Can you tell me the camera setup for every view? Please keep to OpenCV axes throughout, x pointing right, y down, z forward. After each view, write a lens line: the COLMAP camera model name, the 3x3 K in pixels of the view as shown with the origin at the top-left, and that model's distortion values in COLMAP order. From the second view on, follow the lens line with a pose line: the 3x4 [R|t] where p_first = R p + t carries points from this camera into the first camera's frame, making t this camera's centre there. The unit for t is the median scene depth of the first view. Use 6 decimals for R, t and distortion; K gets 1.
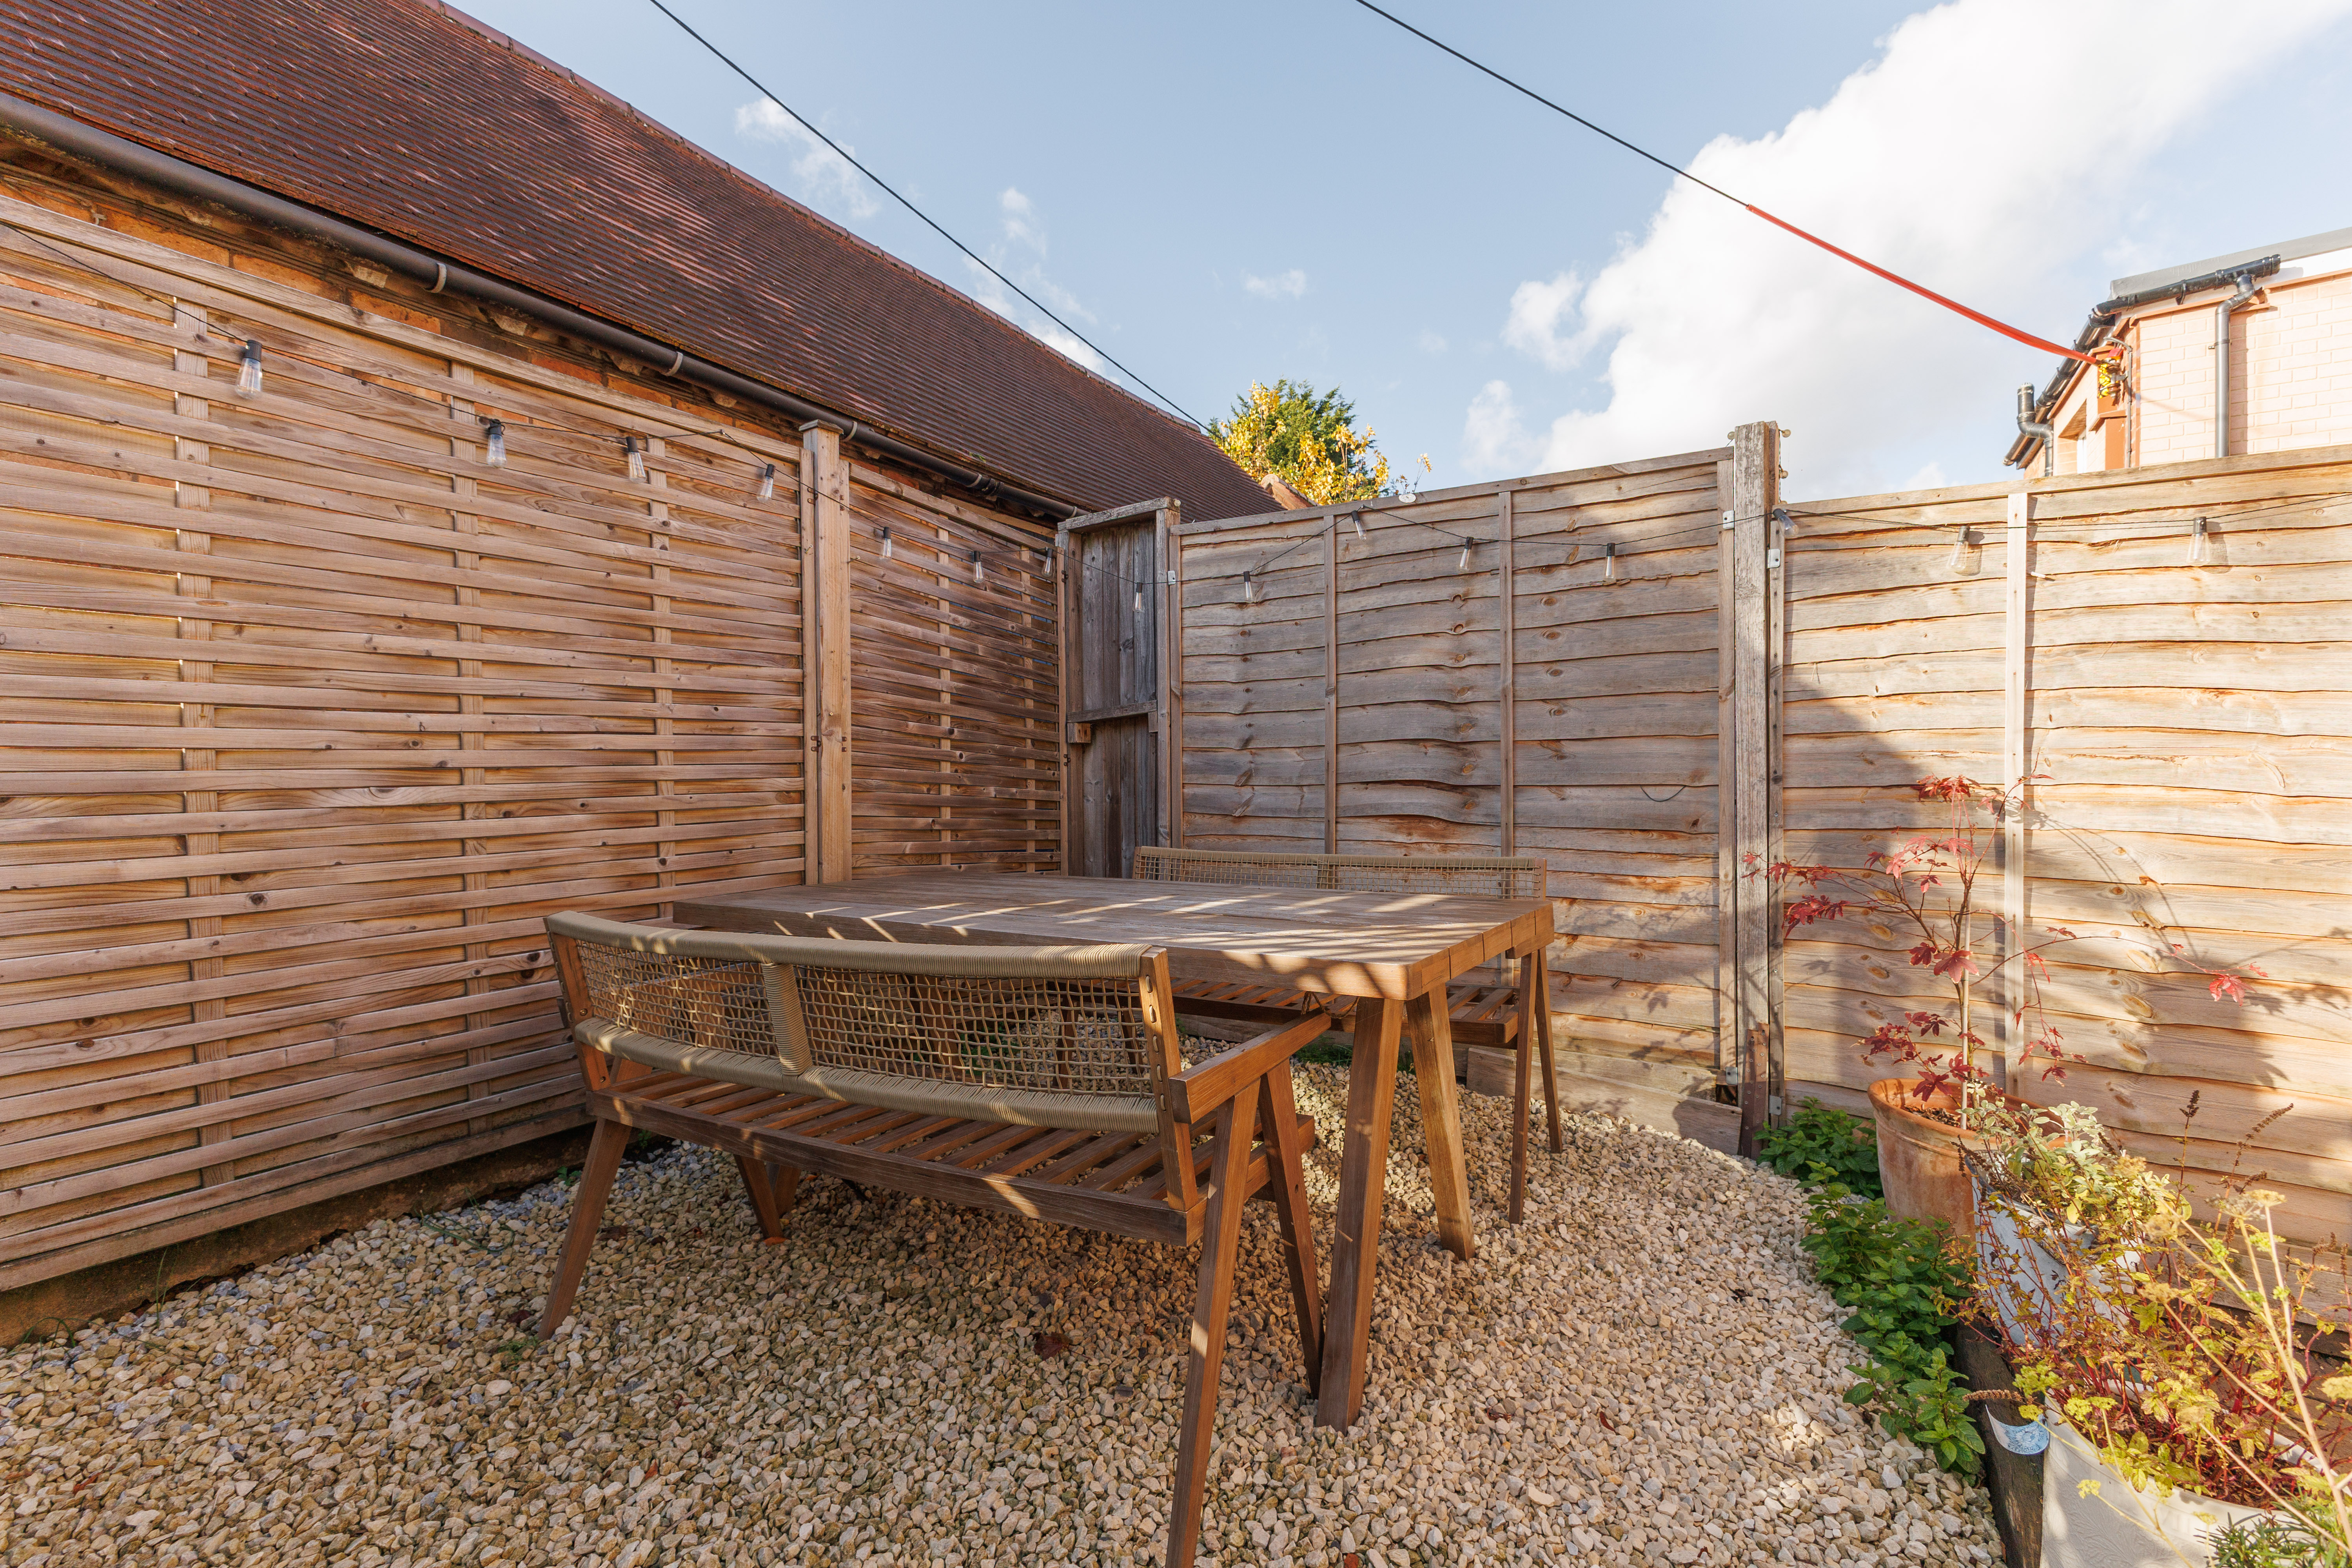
lens RADIAL K [[1004.0, 0, 1189.7], [0, 1004.0, 776.8], [0, 0, 1]] dist [0.003690, -0.004316]
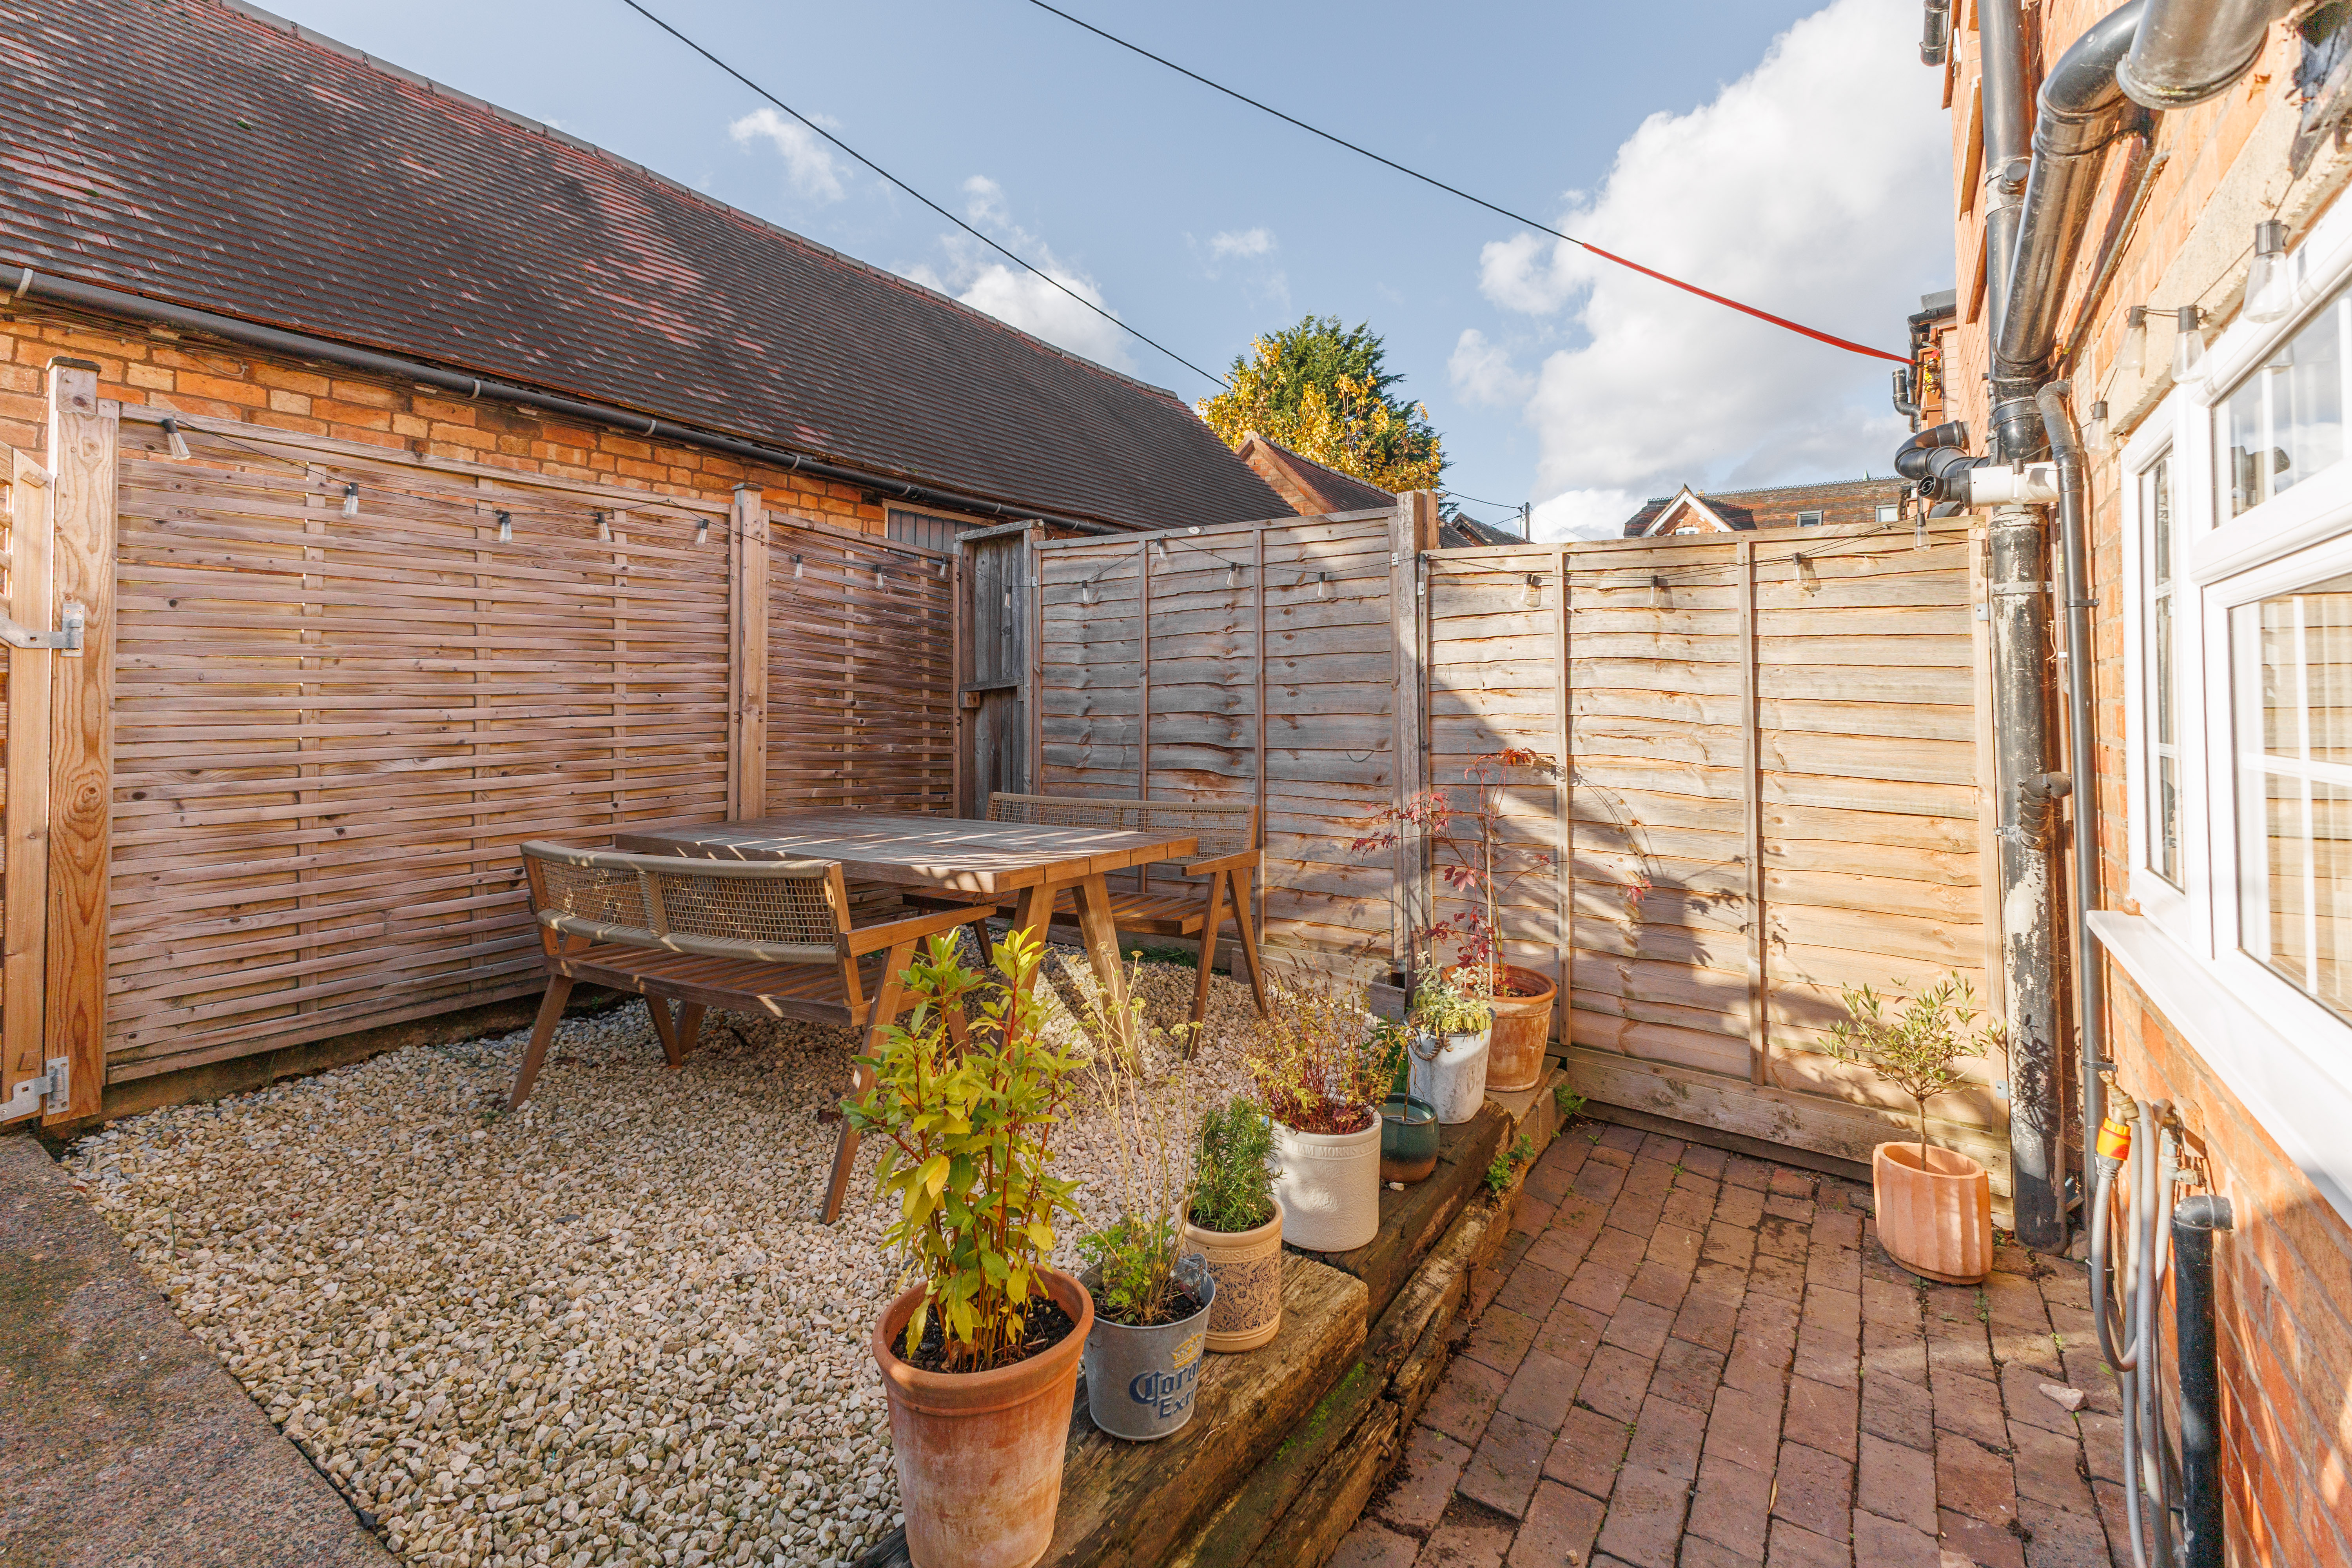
lens RADIAL K [[1004.0, 0, 1217.5], [0, 1004.0, 657.6], [0, 0, 1]] dist [0.003690, -0.004316]
pose [[0.999988, 0.003842, -0.003038, 0.340806], [-0.003984, 0.998826, -0.048274, -0.060232], [0.002849, 0.048286, 0.998829, -0.439657]]
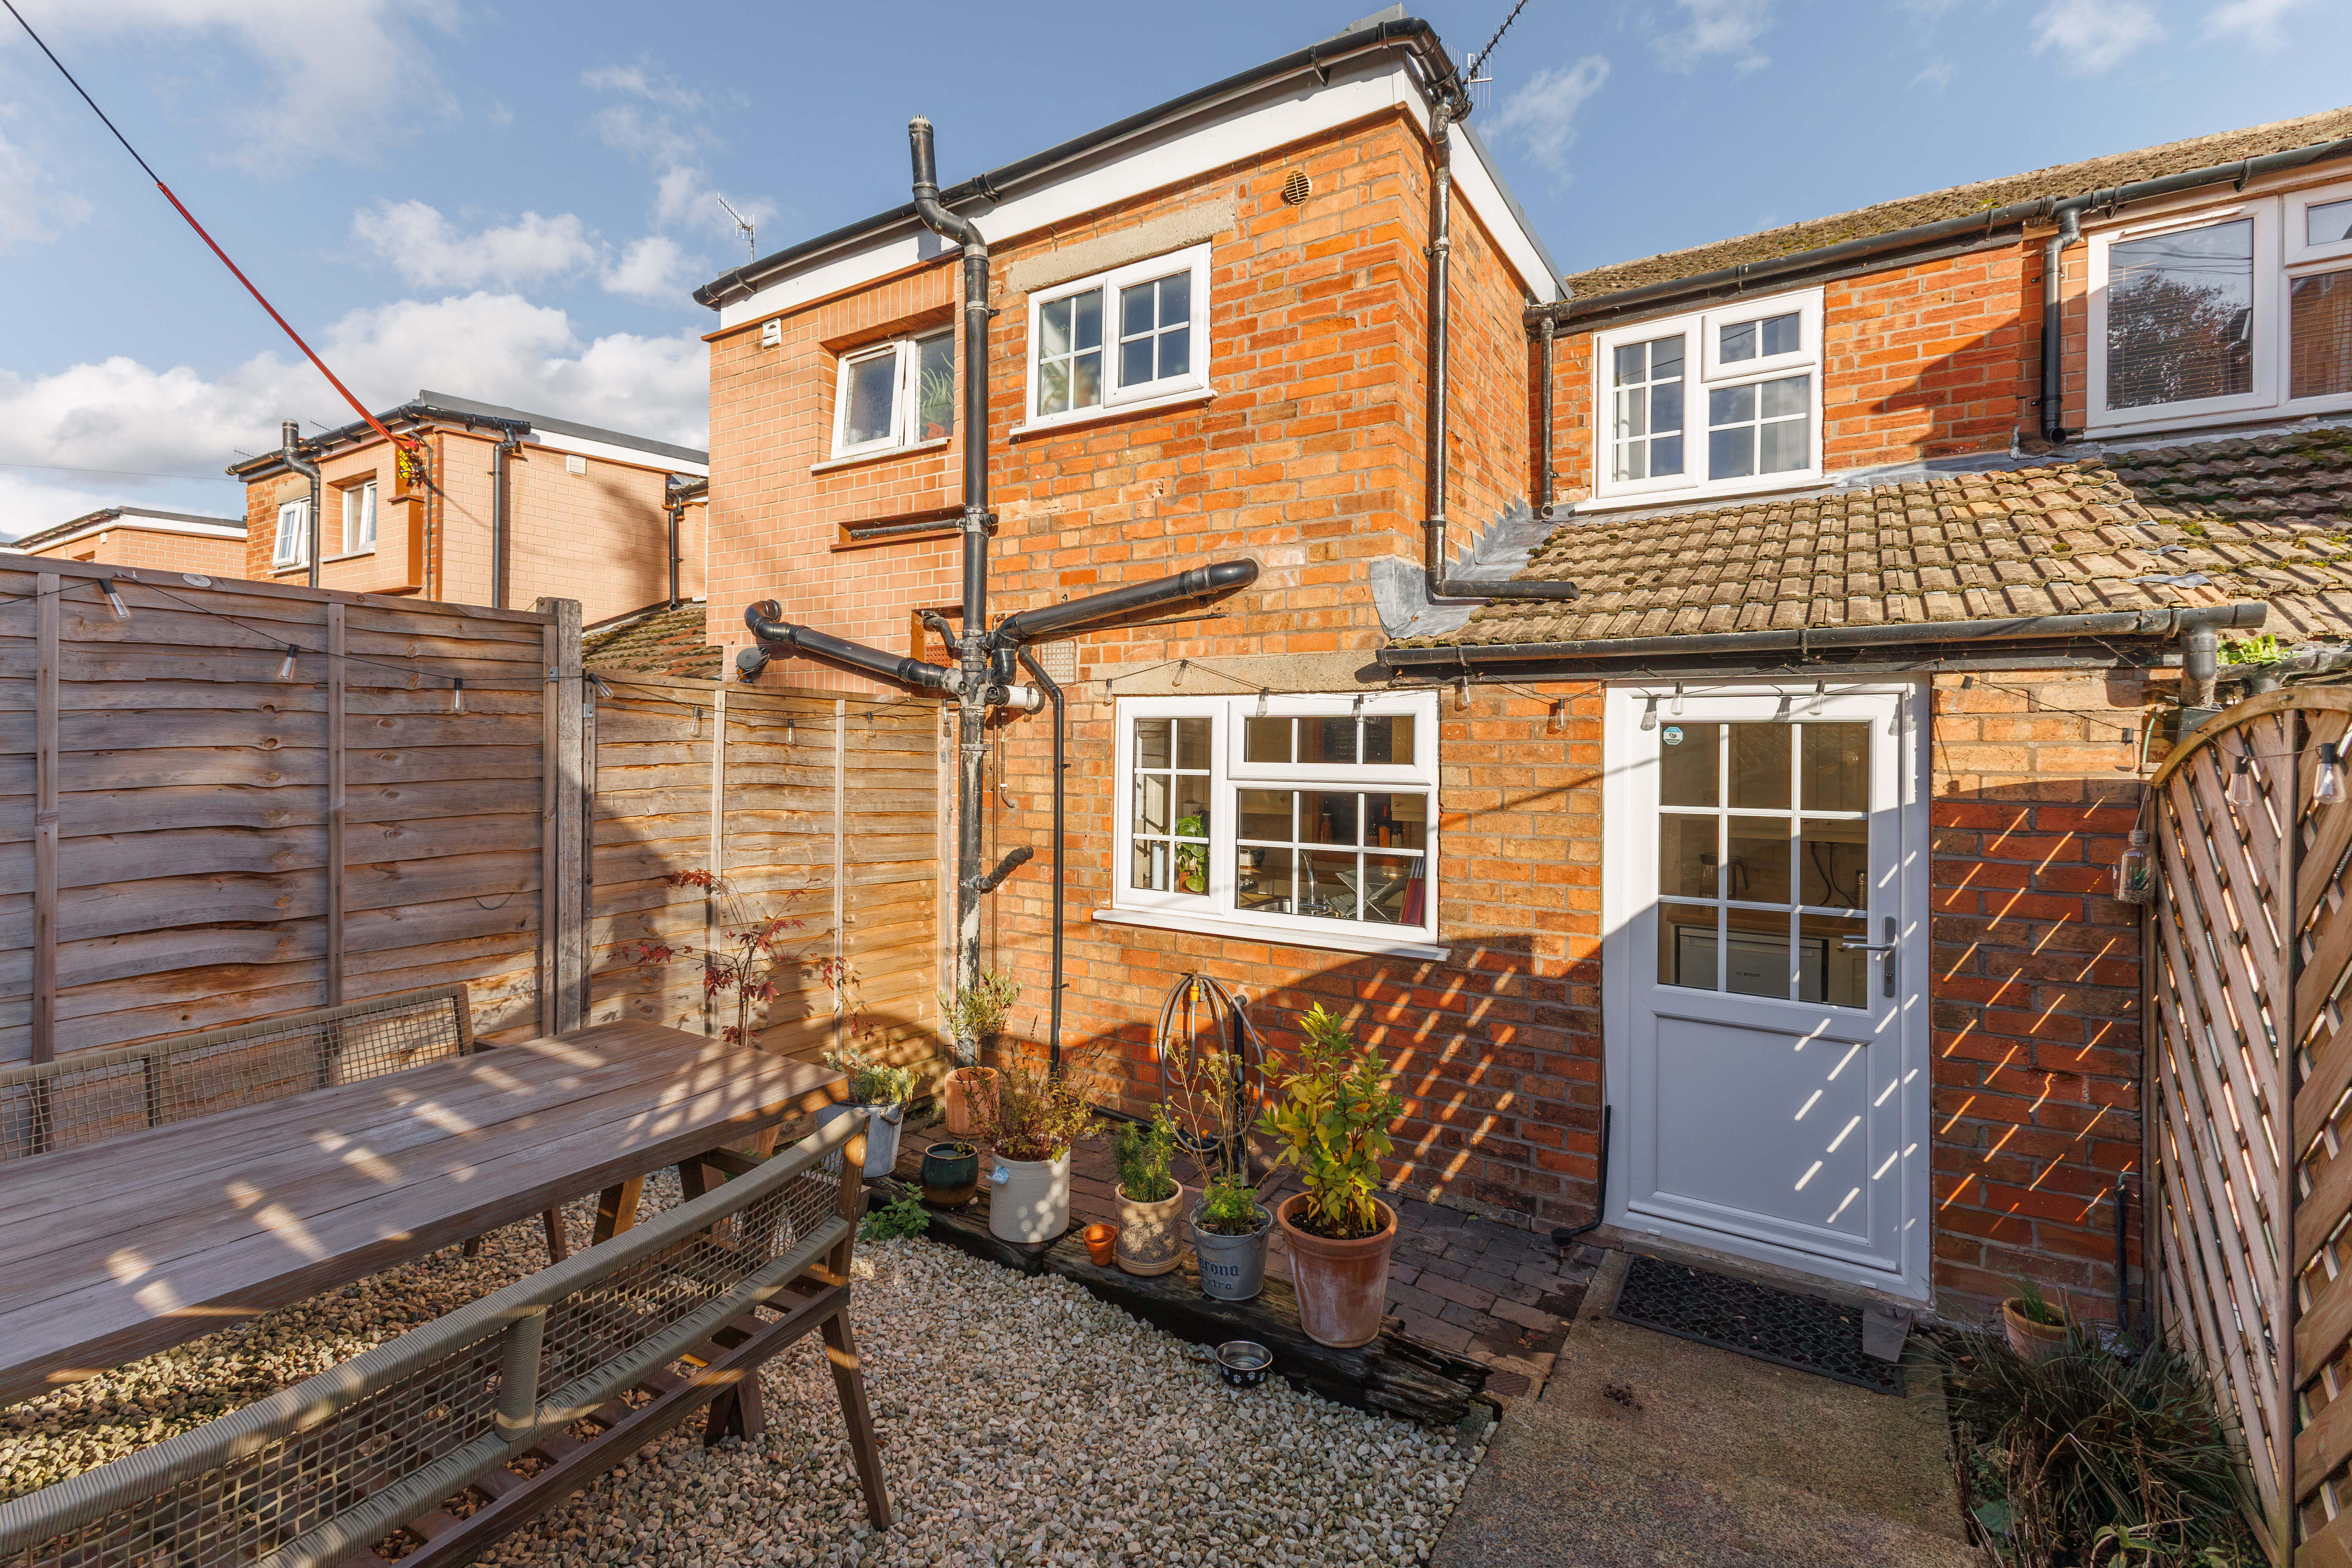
lens RADIAL K [[1004.0, 0, 1161.2], [0, 1004.0, 747.2], [0, 0, 1]] dist [0.003690, -0.004316]
pose [[0.022579, 0.004872, 0.999733, -0.787886], [-0.002489, 0.999985, -0.004817, -0.187540], [-0.999742, -0.002379, 0.022591, 0.260321]]
